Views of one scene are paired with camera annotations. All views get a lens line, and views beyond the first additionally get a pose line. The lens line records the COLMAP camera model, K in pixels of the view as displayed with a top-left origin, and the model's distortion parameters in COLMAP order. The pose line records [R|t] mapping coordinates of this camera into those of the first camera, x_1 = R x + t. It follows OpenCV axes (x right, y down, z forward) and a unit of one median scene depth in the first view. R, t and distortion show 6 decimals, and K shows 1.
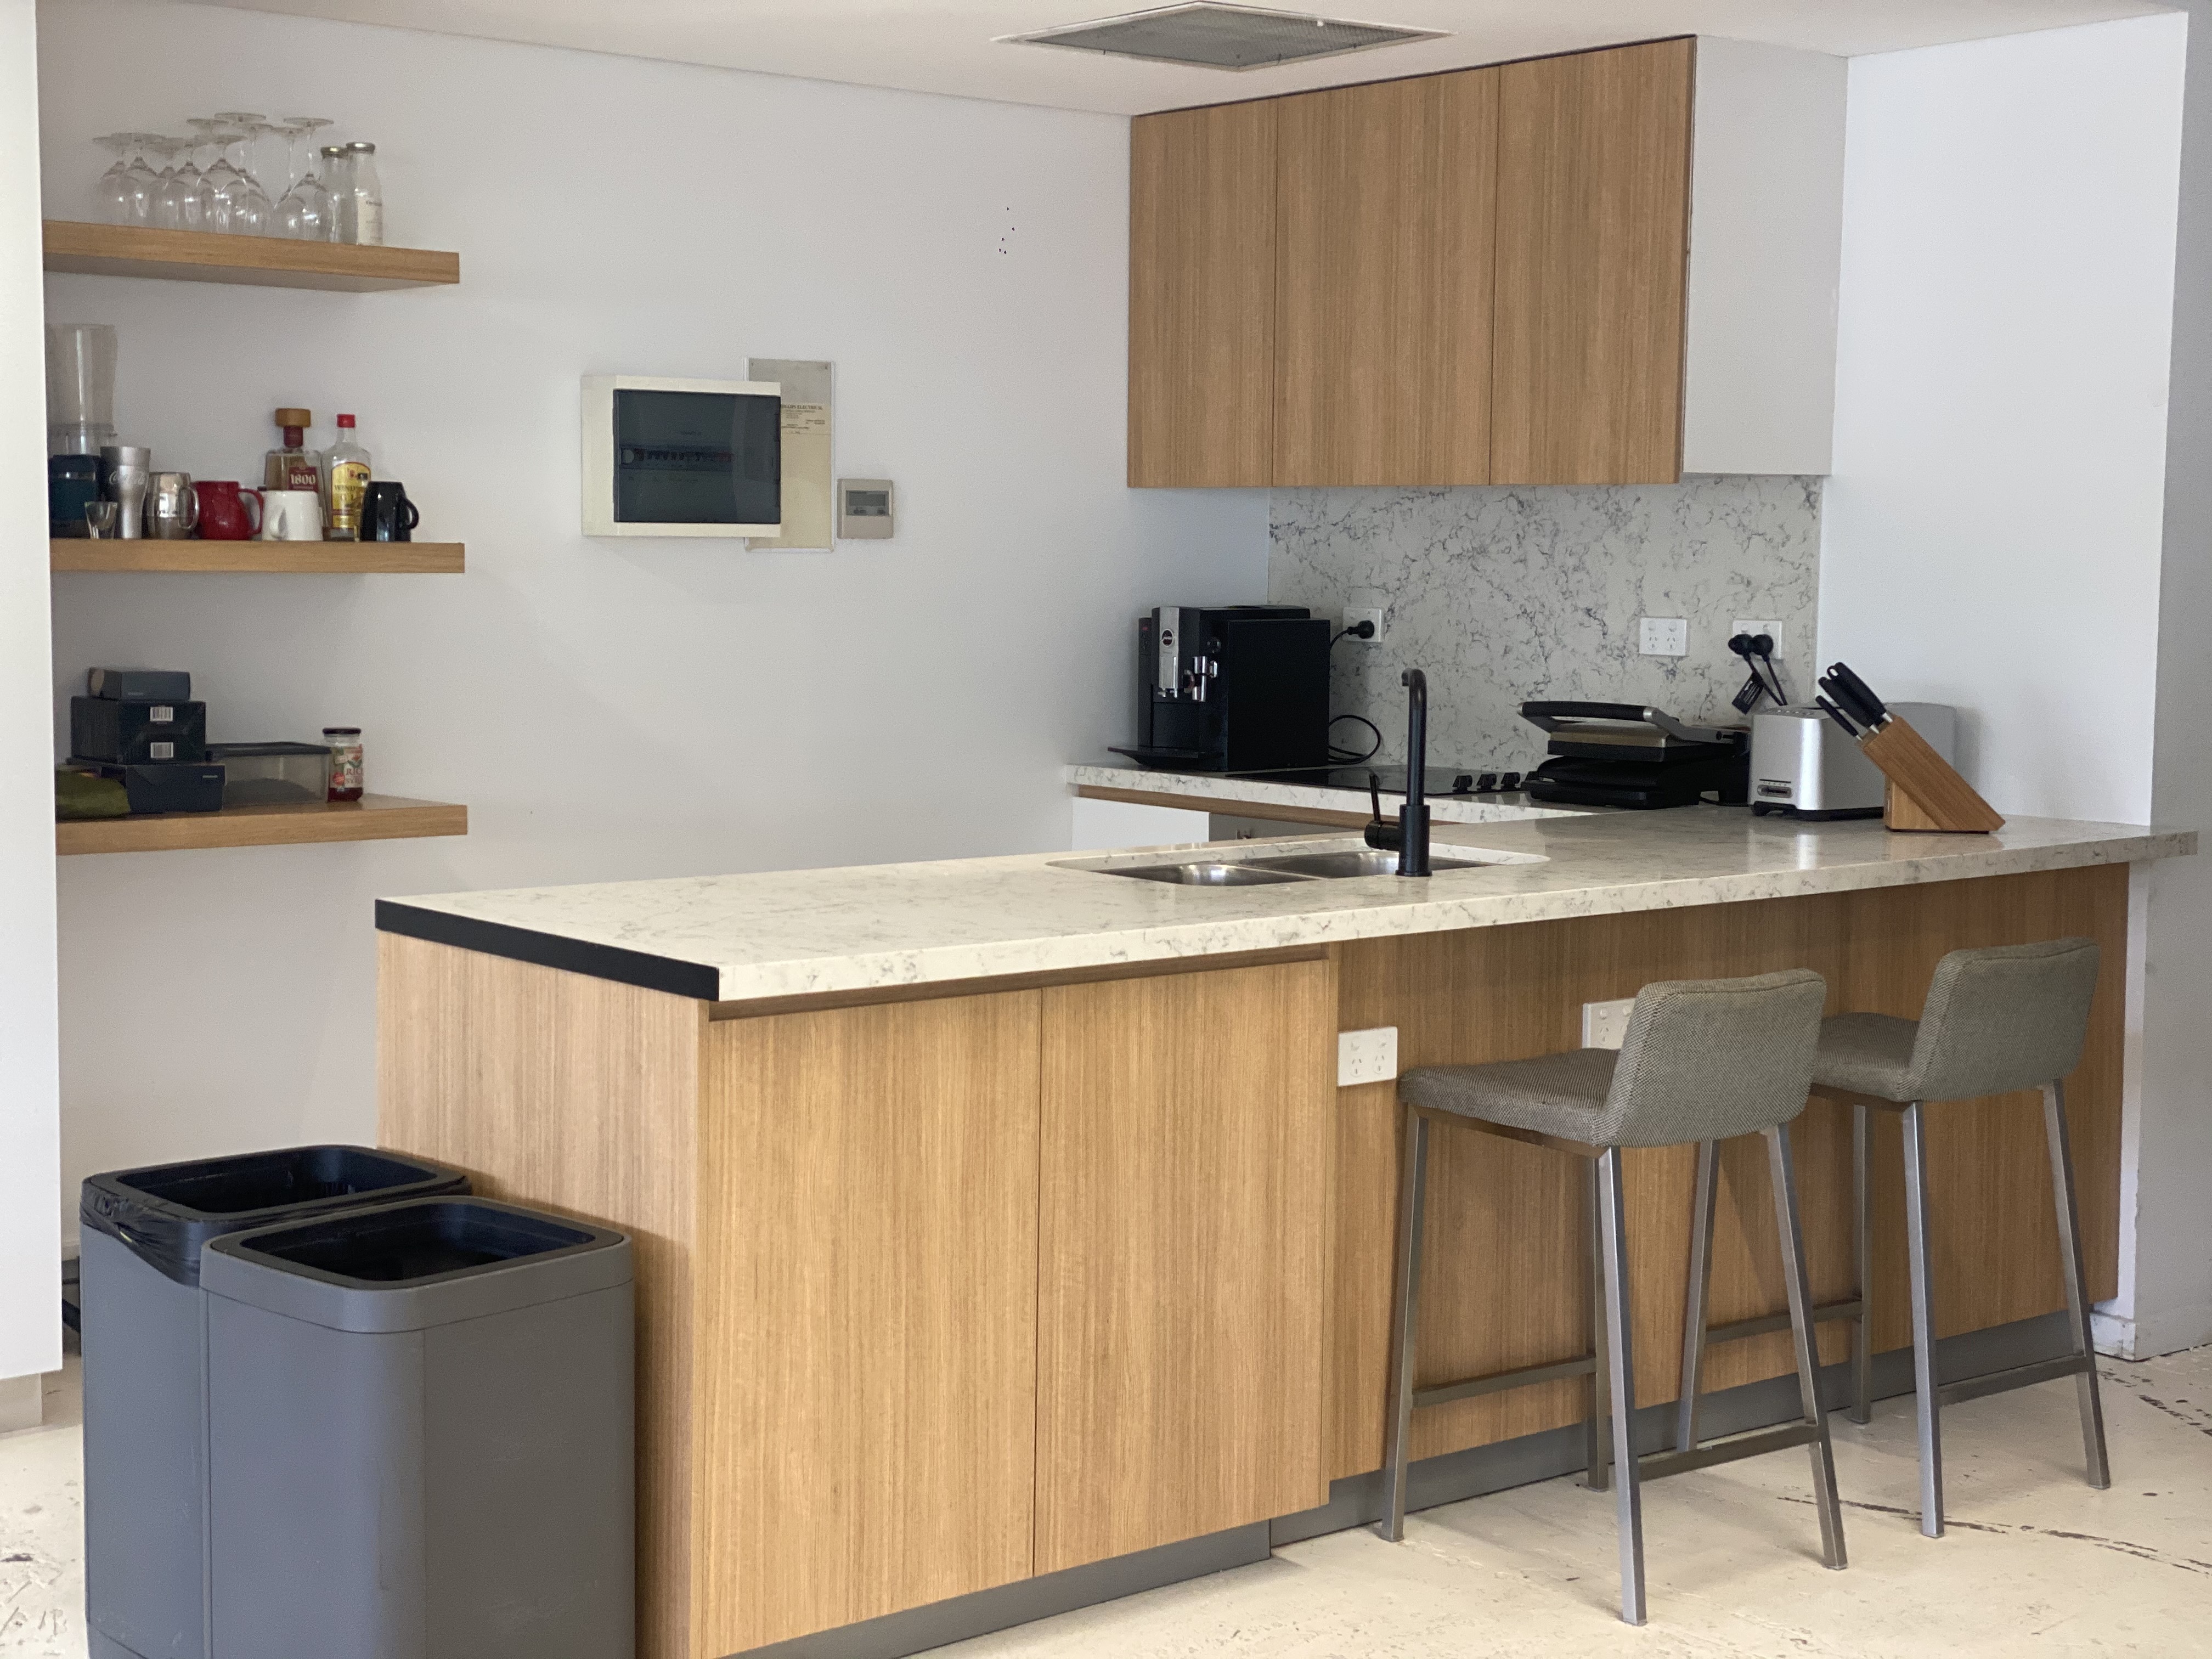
lens RADIAL K [[3355.9, 0, 1100.8], [0, 3355.9, 830.2], [0, 0, 1]] dist [0.141819, 0.000000]
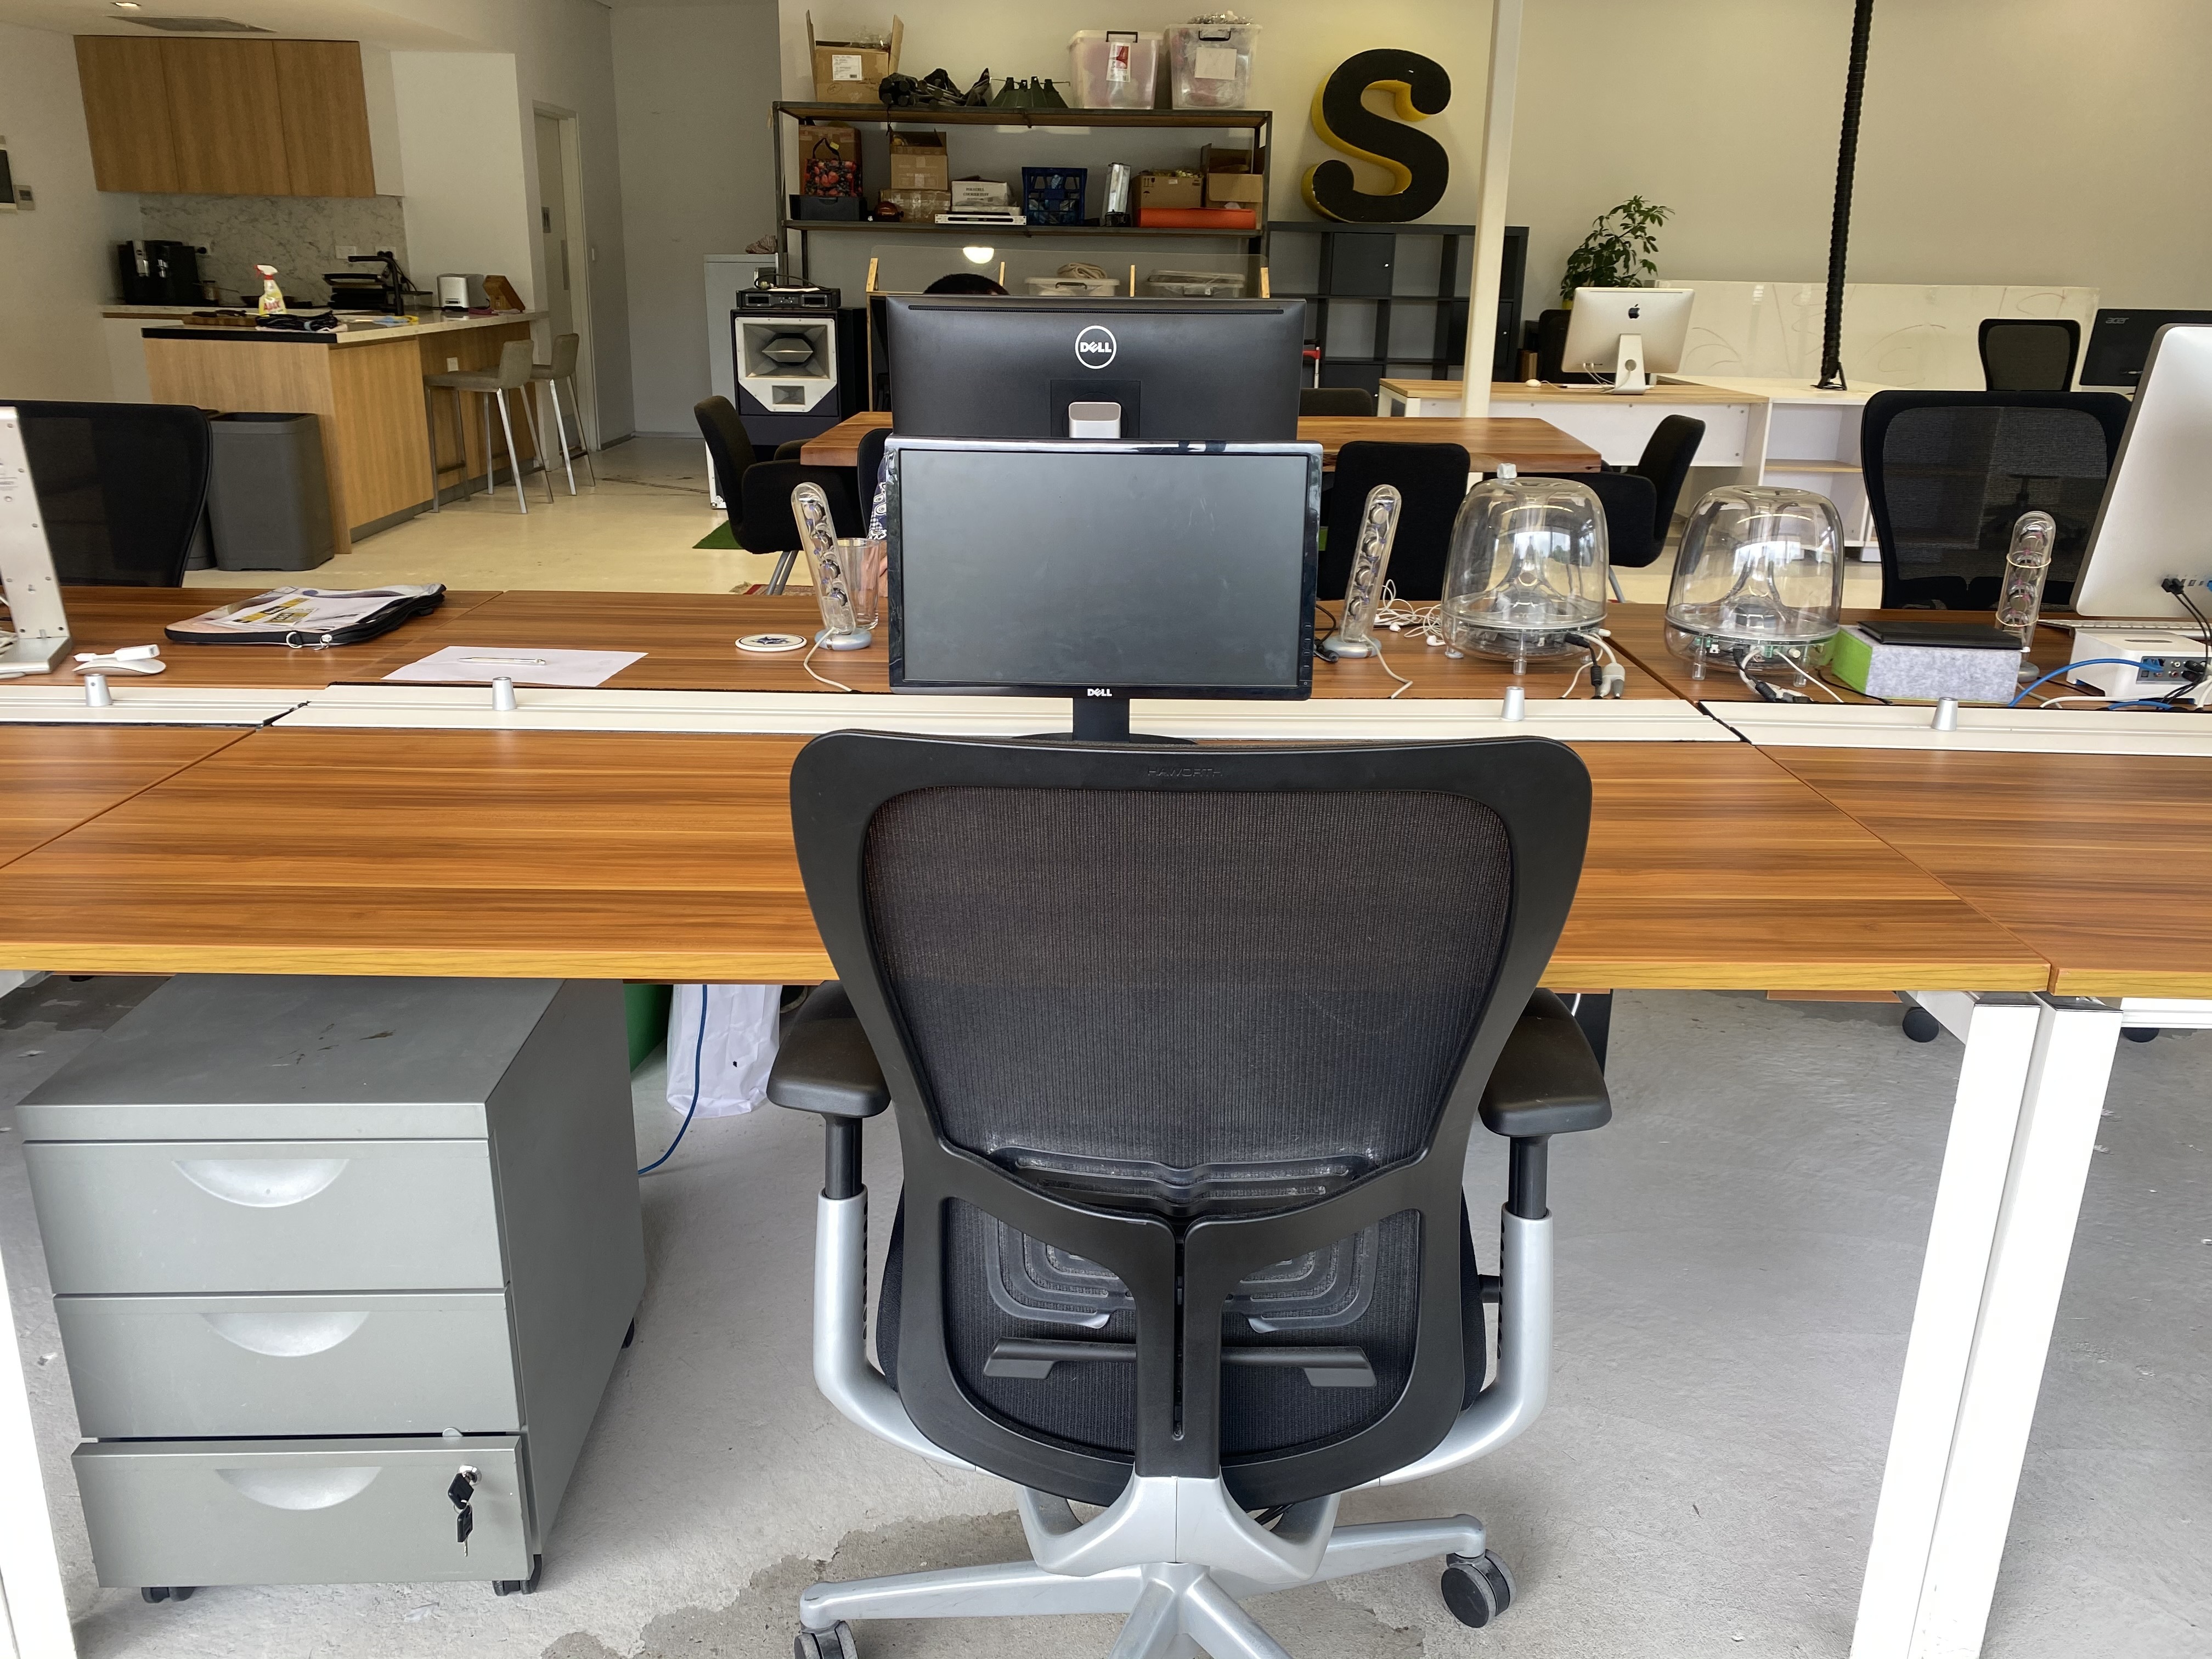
lens RADIAL K [[1710.6, 0, 1115.5], [0, 1710.6, 833.0], [0, 0, 1]] dist [0.008467, -0.002525]
pose [[0.648991, -0.241349, 0.721500, -0.606722], [0.053580, 0.960493, 0.273099, 0.057186], [-0.758907, -0.138580, 0.636282, -0.535053]]
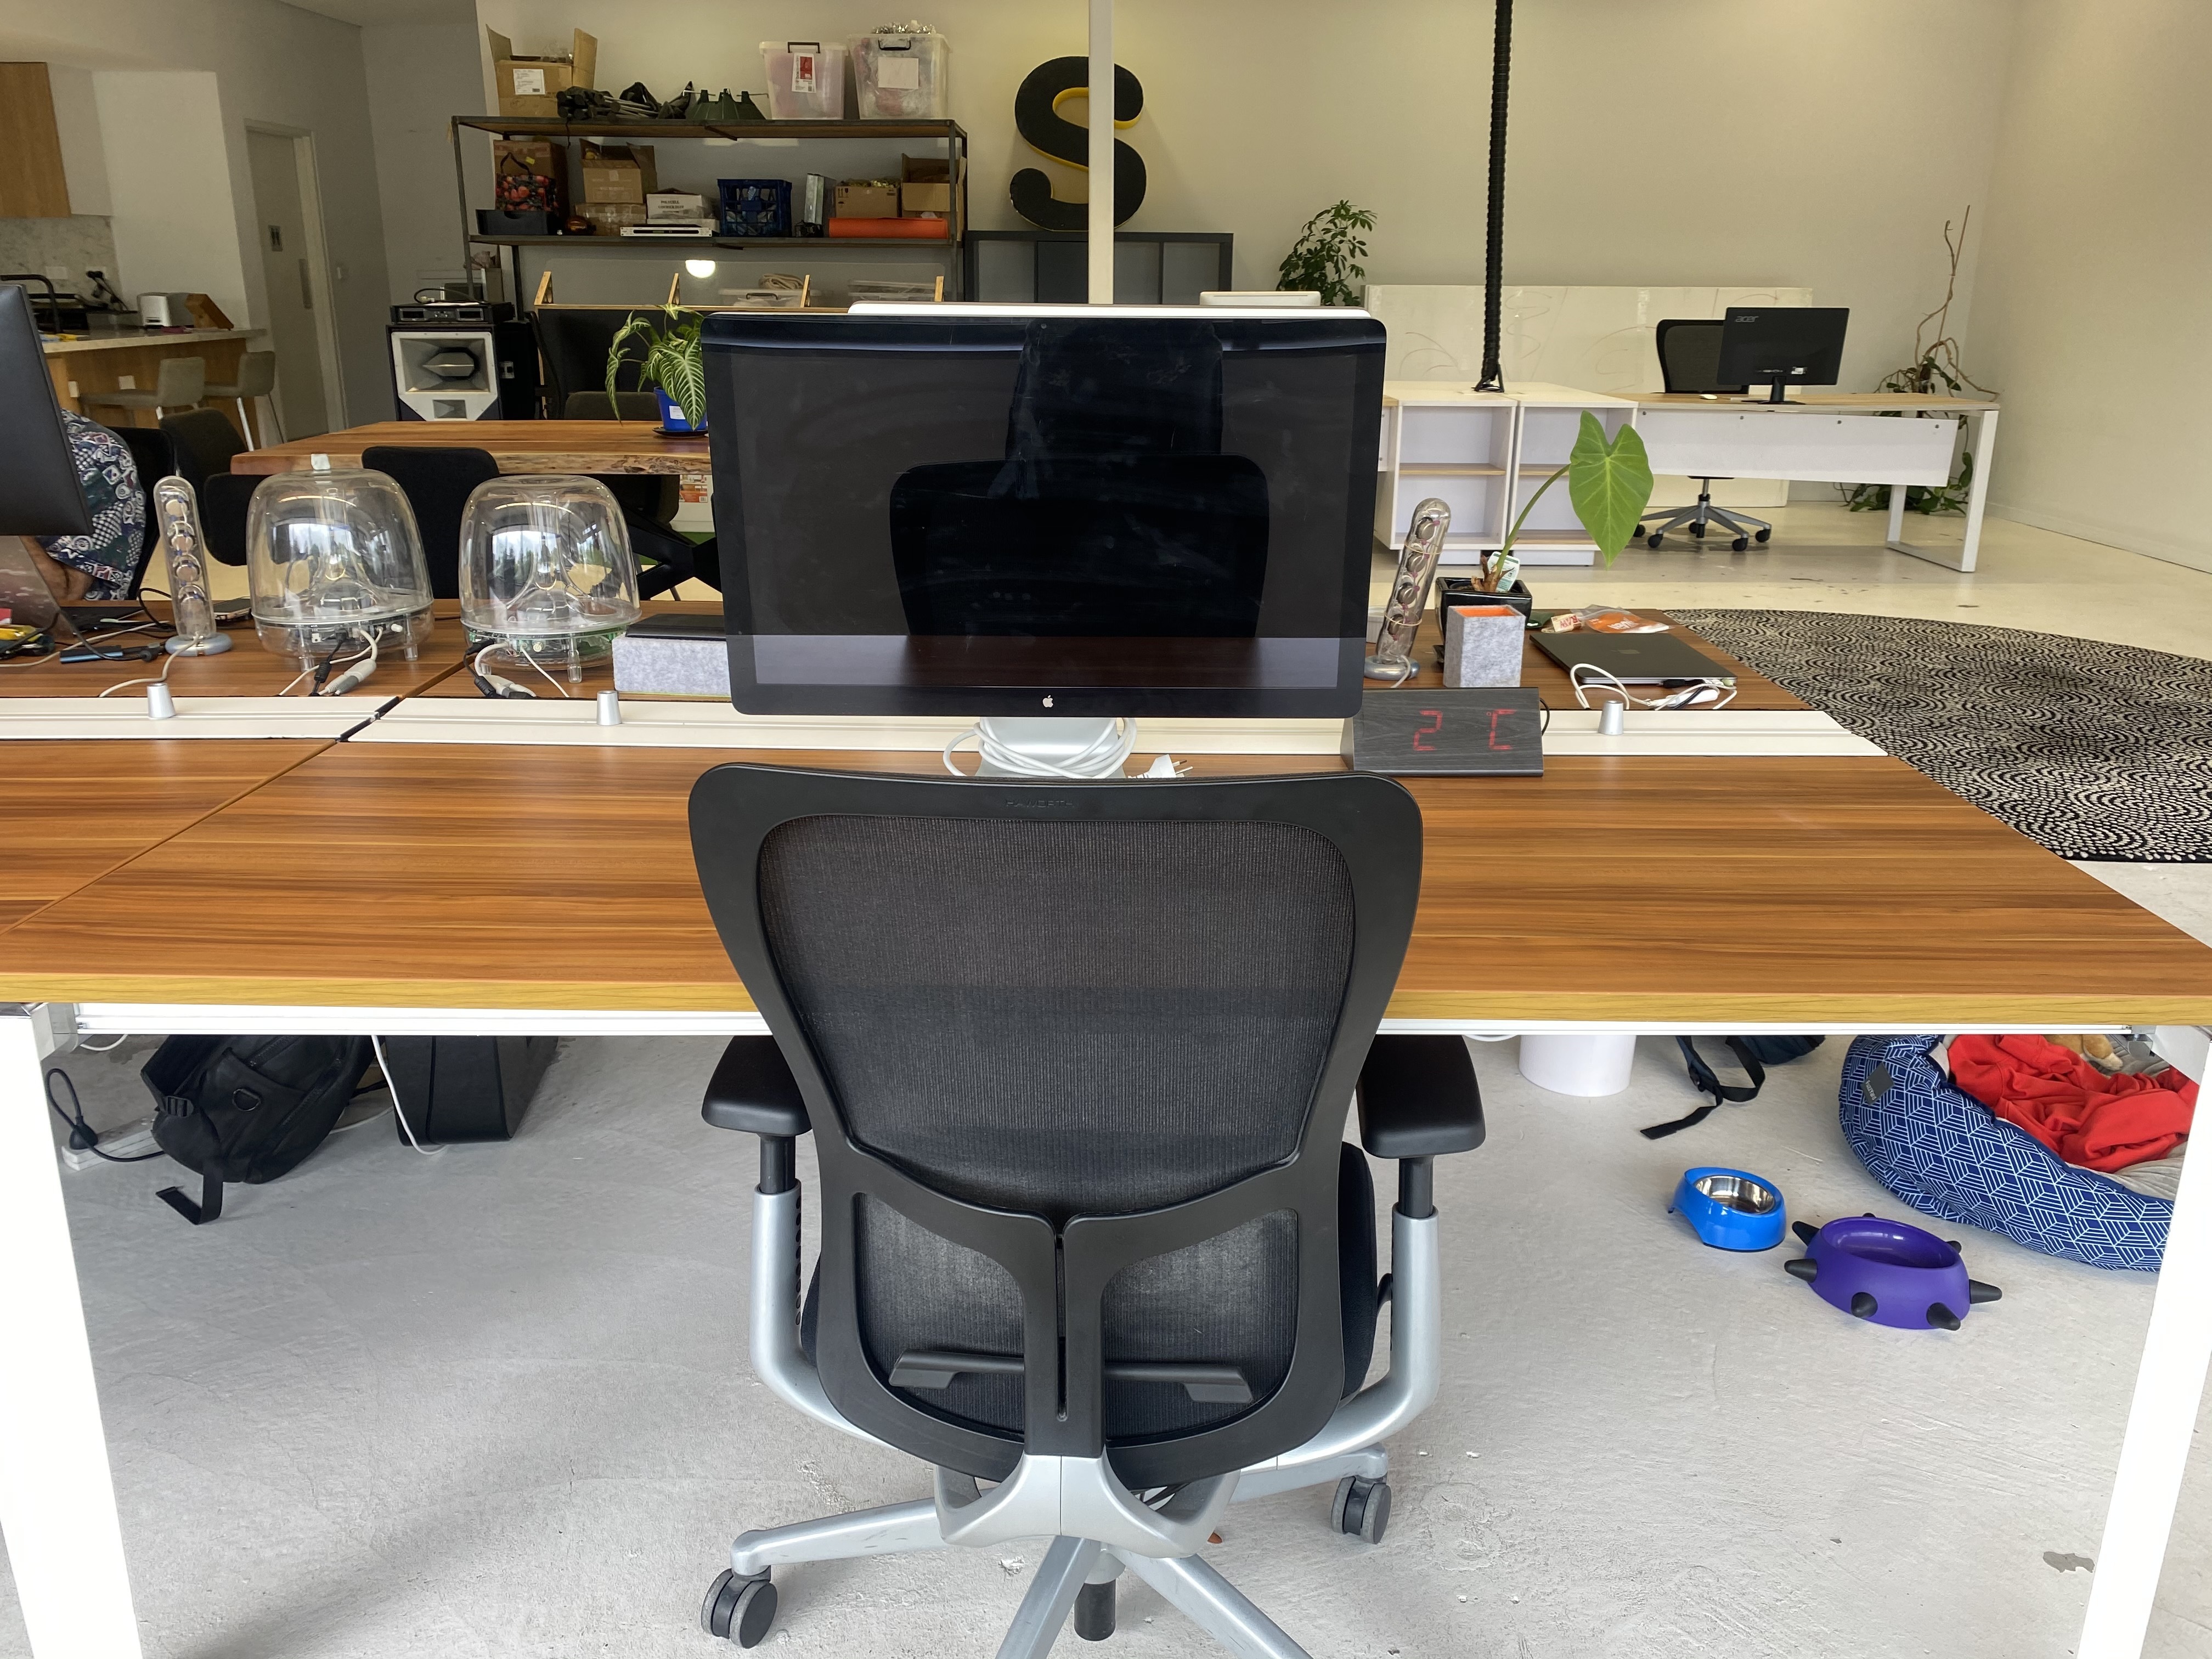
lens RADIAL K [[1710.6, 0, 1098.6], [0, 1710.6, 827.3], [0, 0, 1]] dist [0.008467, -0.002525]
pose [[0.652072, -0.238849, 0.719550, -0.437737], [0.065031, 0.963201, 0.260795, 0.077885], [-0.755363, -0.123264, 0.643610, -0.713485]]
